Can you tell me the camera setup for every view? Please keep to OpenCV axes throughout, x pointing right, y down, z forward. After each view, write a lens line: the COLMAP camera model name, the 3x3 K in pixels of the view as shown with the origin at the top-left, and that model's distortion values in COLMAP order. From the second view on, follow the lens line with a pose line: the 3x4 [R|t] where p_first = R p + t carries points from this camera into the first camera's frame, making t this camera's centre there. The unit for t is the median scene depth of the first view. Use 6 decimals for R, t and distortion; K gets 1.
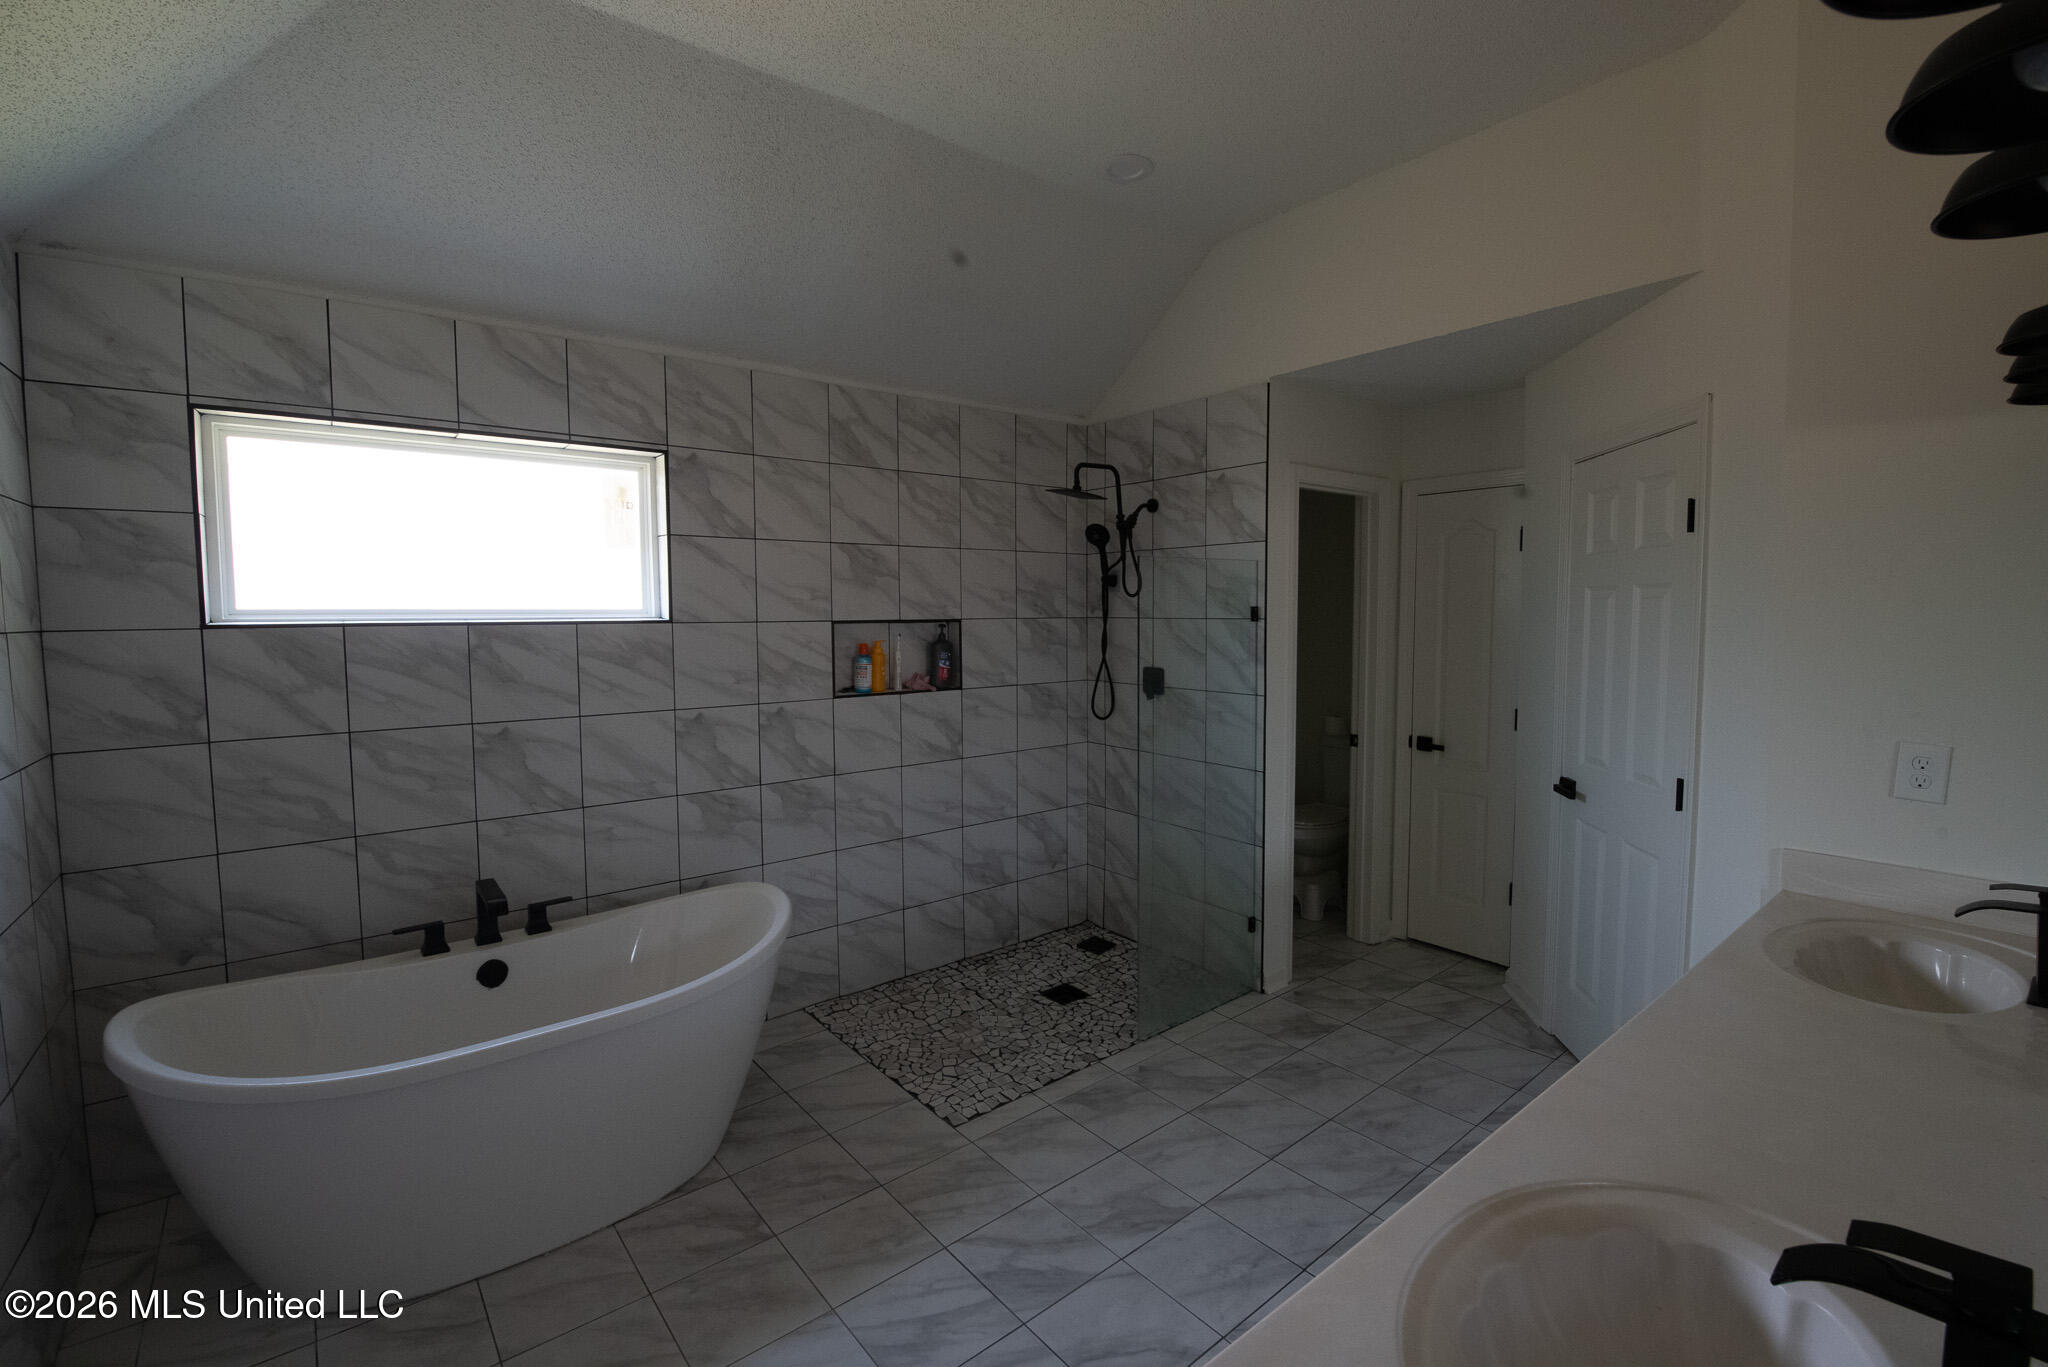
lens RADIAL K [[886.6, 0, 1025.0], [0, 886.6, 667.6], [0, 0, 1]] dist [-0.001488, -0.009690]
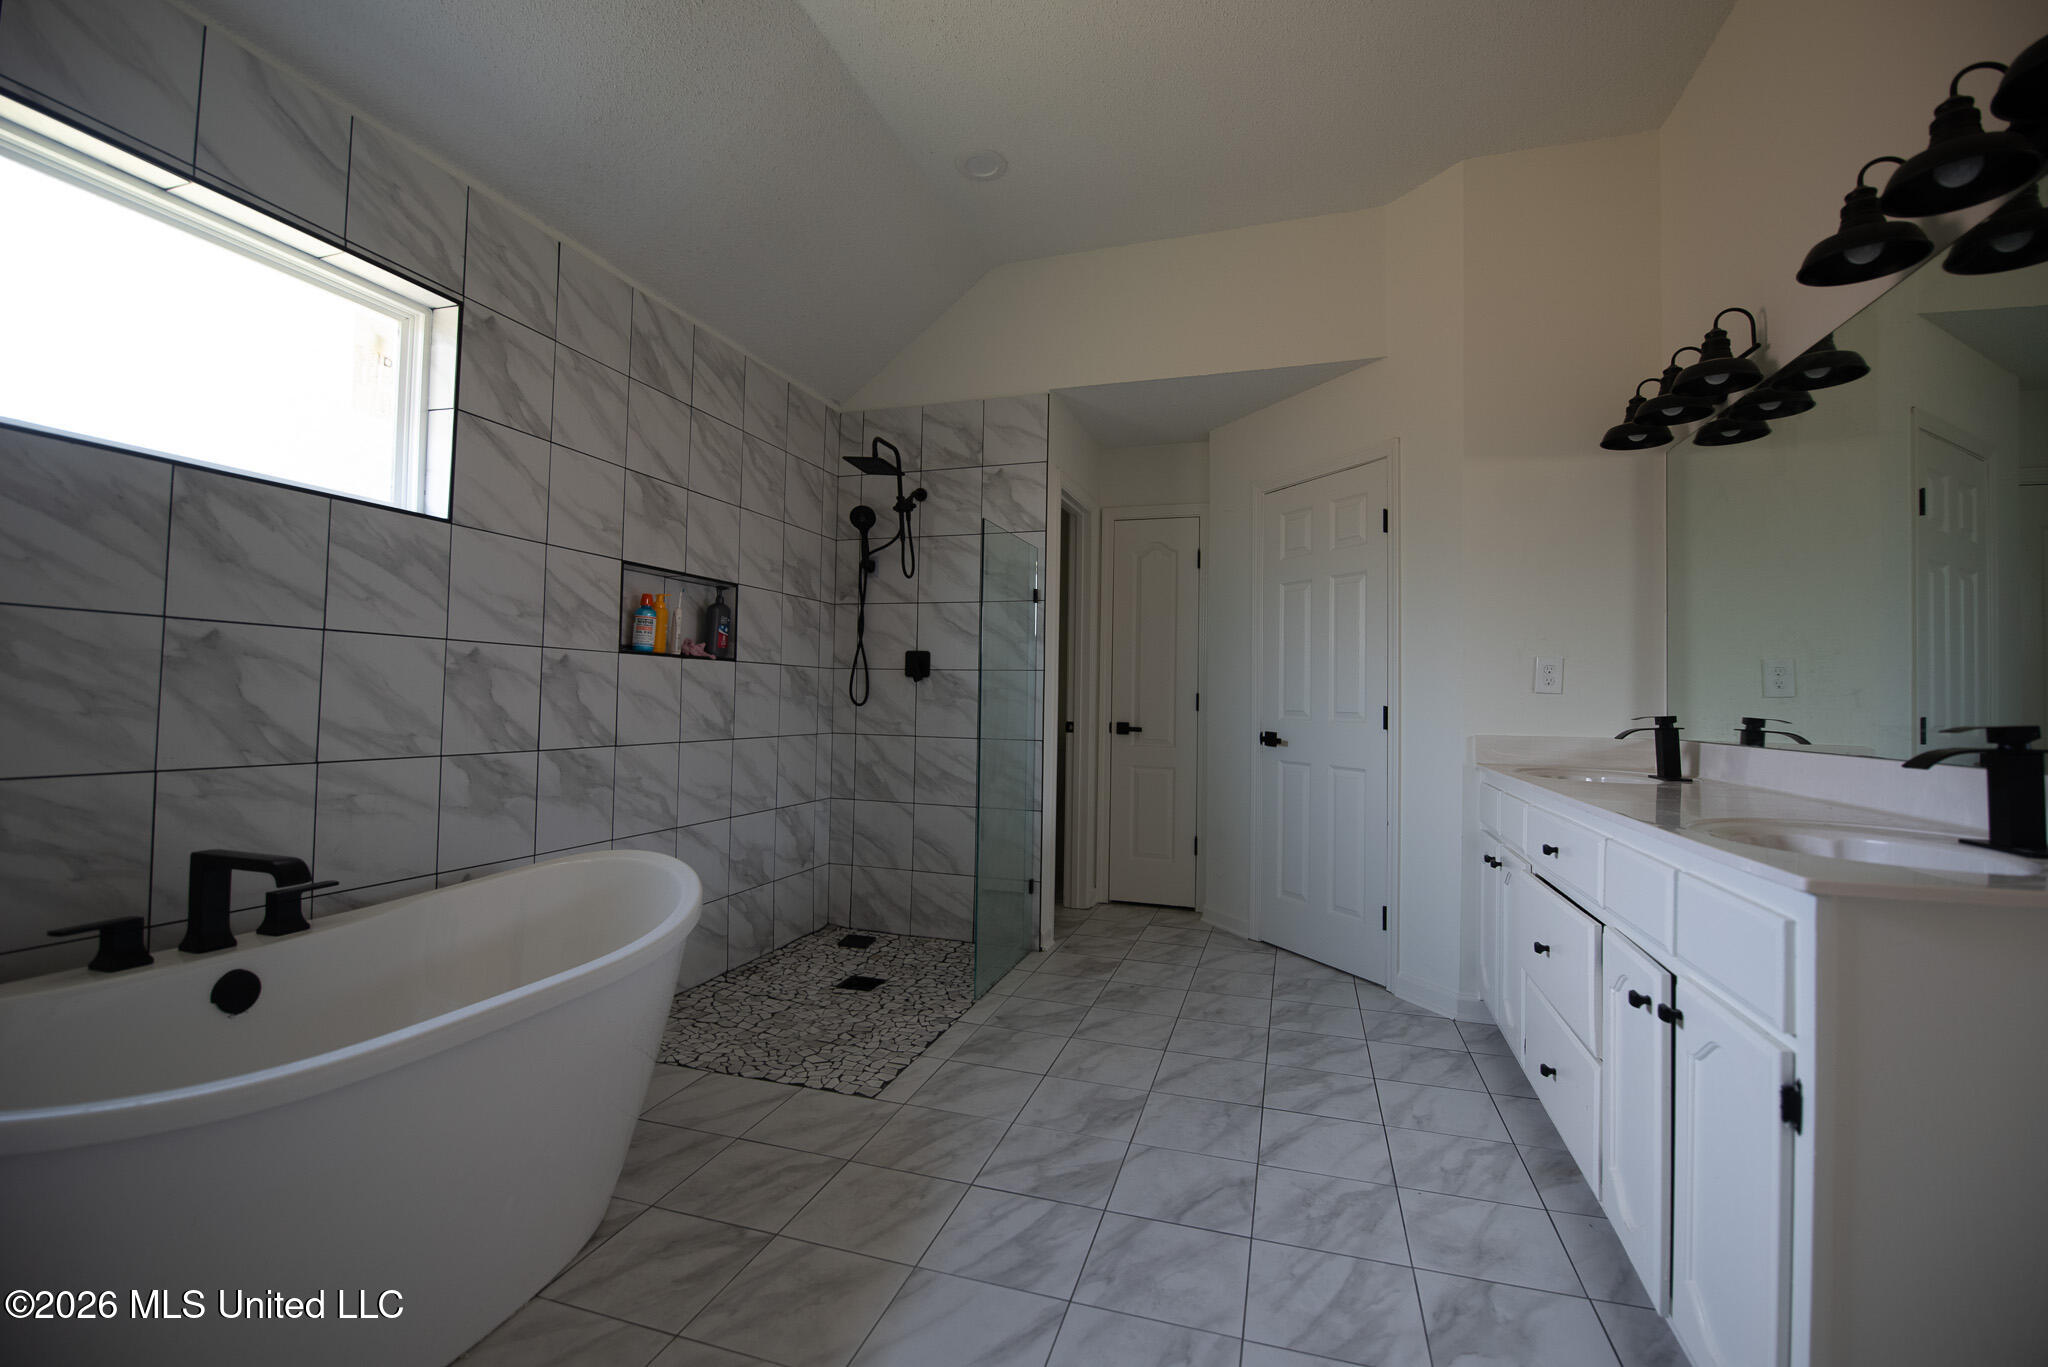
lens RADIAL K [[883.2, 0, 1024.7], [0, 883.2, 668.3], [0, 0, 1]] dist [0.002206, -0.012962]
pose [[0.834034, 0.039896, 0.550268, -0.369103], [0.014110, 0.995513, -0.093564, 0.137850], [-0.551532, 0.085800, 0.829729, 0.109710]]
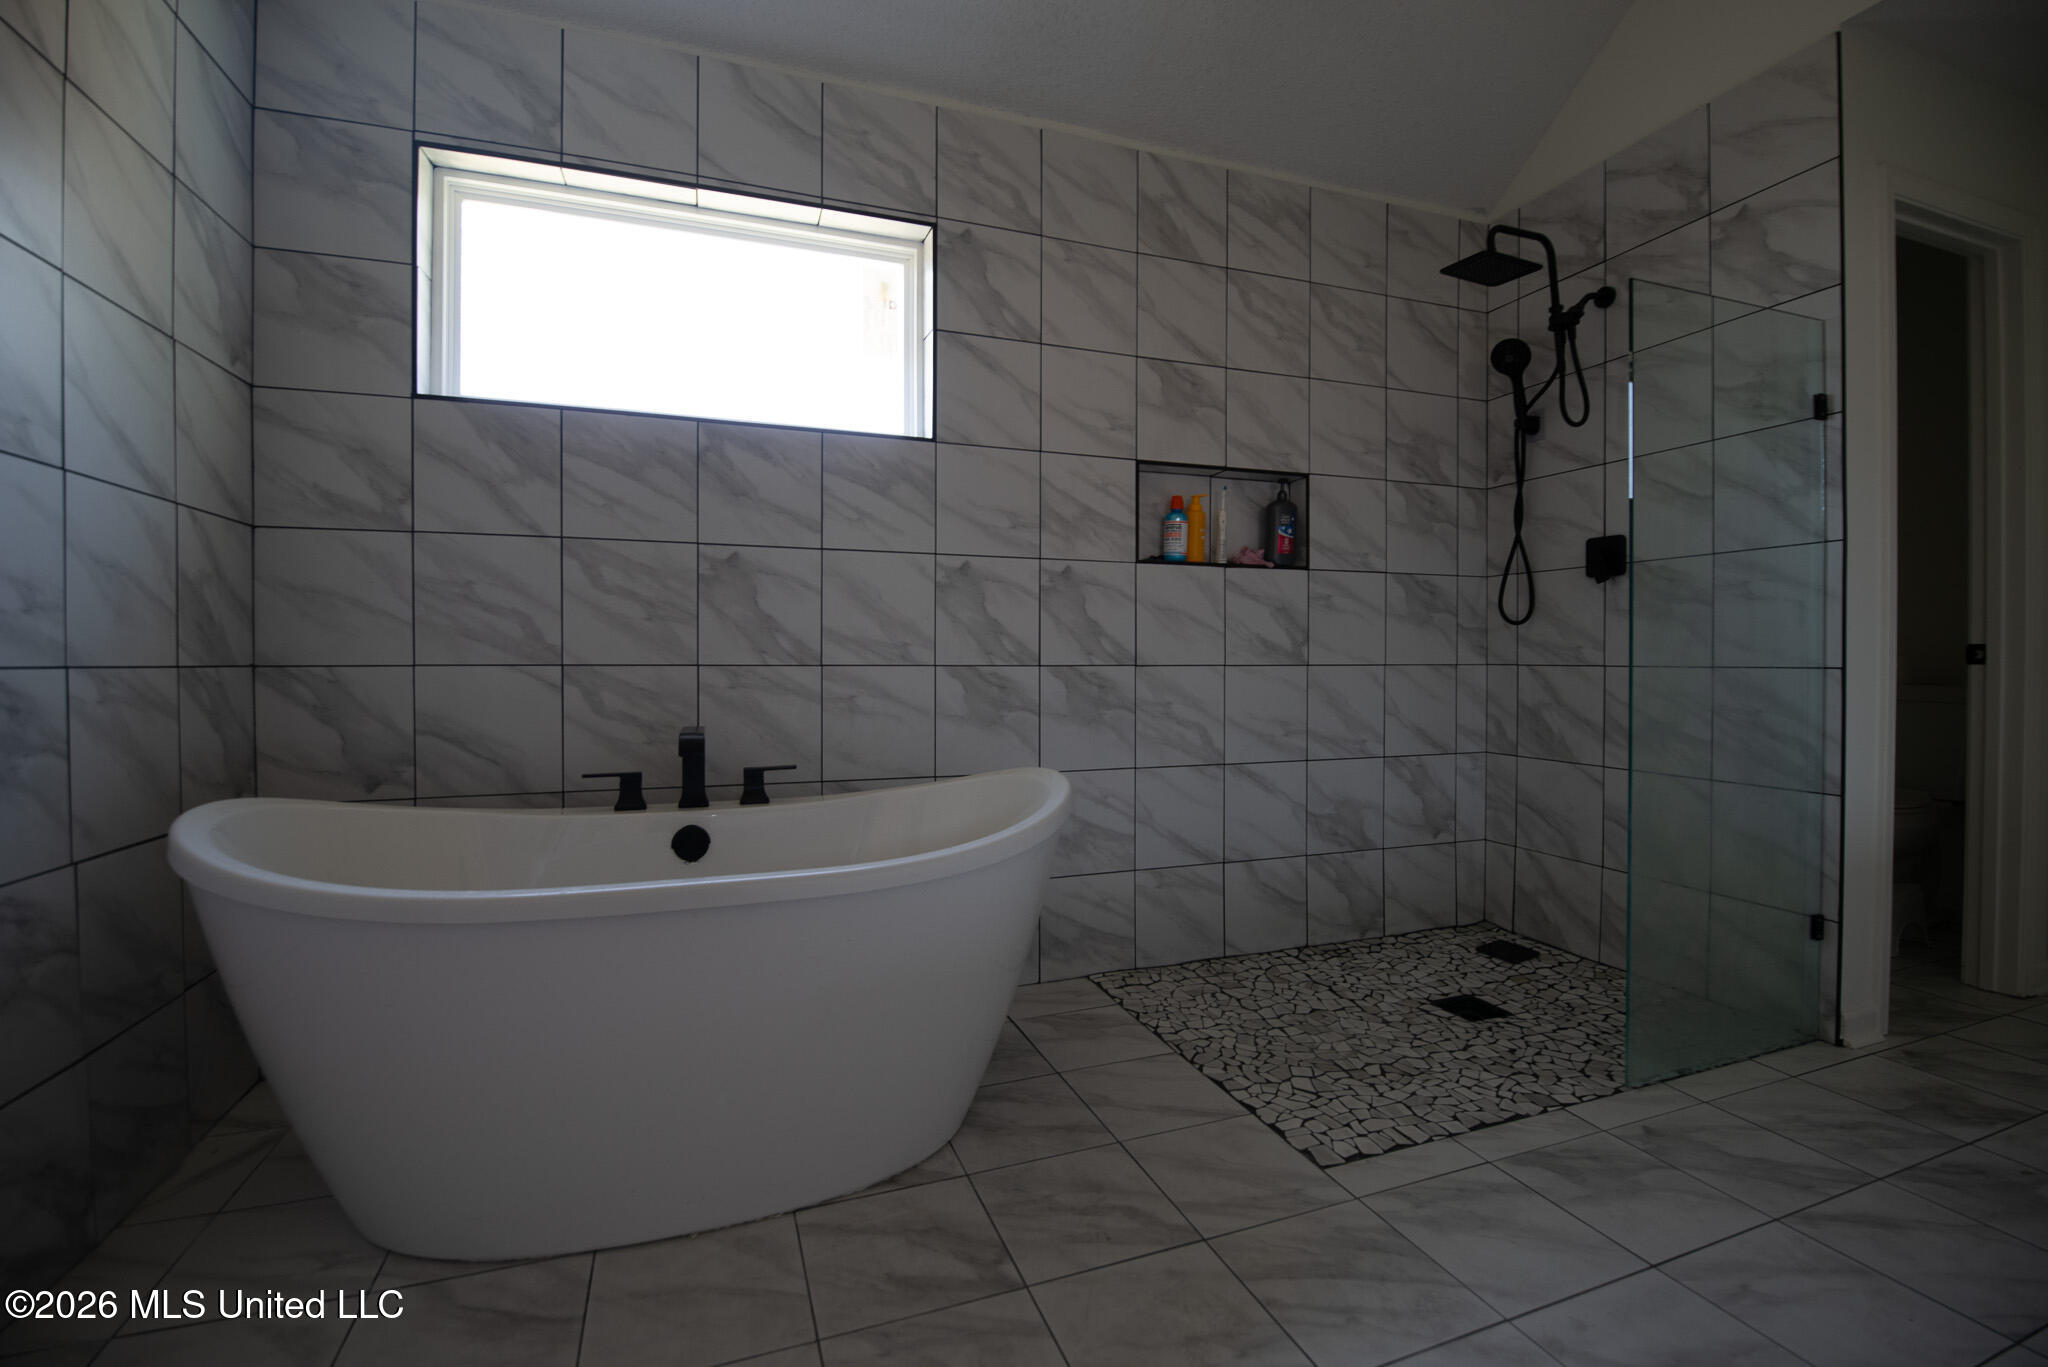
lens RADIAL K [[883.2, 0, 1024.7], [0, 883.2, 668.3], [0, 0, 1]] dist [0.002206, -0.012962]
pose [[0.945582, 0.009377, -0.325249, -0.063408], [-0.027511, 0.998309, -0.051199, 0.172328], [0.324219, 0.057360, 0.944241, 0.278022]]
